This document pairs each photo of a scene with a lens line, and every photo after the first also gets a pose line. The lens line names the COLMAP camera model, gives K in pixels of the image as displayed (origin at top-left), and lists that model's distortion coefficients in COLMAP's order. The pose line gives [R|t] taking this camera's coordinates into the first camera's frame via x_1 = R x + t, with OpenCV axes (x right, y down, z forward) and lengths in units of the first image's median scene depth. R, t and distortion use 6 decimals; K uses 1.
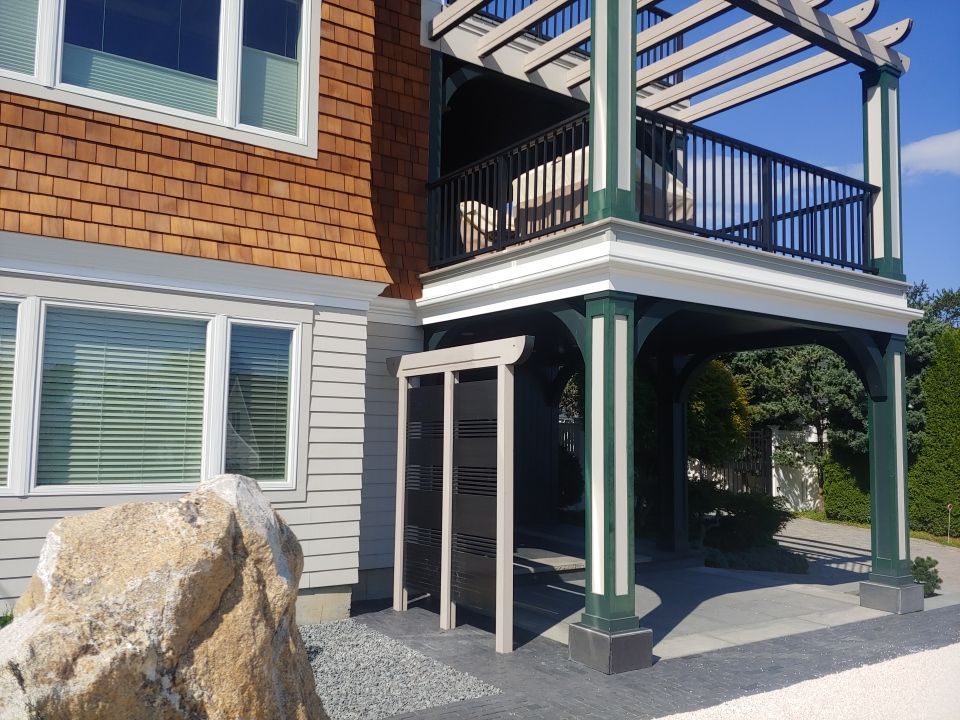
lens RADIAL K [[856.1, 0, 480.0], [0, 856.1, 360.0], [0, 0, 1]] dist [-0.011151, -0.010682]
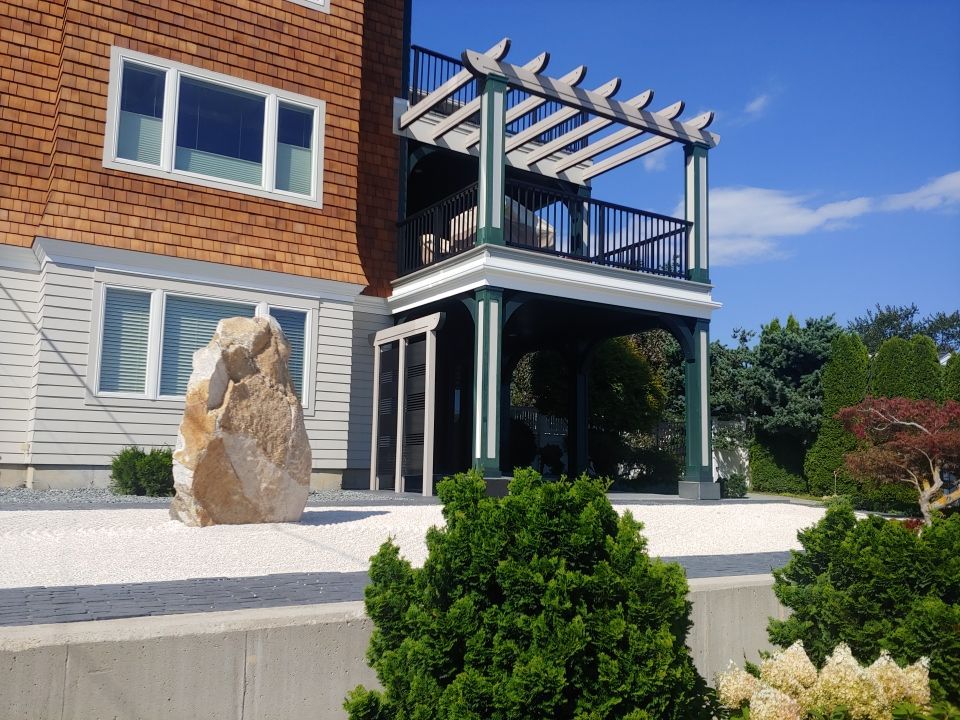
lens RADIAL K [[851.7, 0, 480.7], [0, 851.7, 366.5], [0, 0, 1]] dist [0.011113, -0.004179]
pose [[0.999106, -0.001803, -0.042234, 0.181289], [0.000571, 0.999575, -0.029153, 0.113555], [0.042268, 0.029102, 0.998682, -0.610183]]
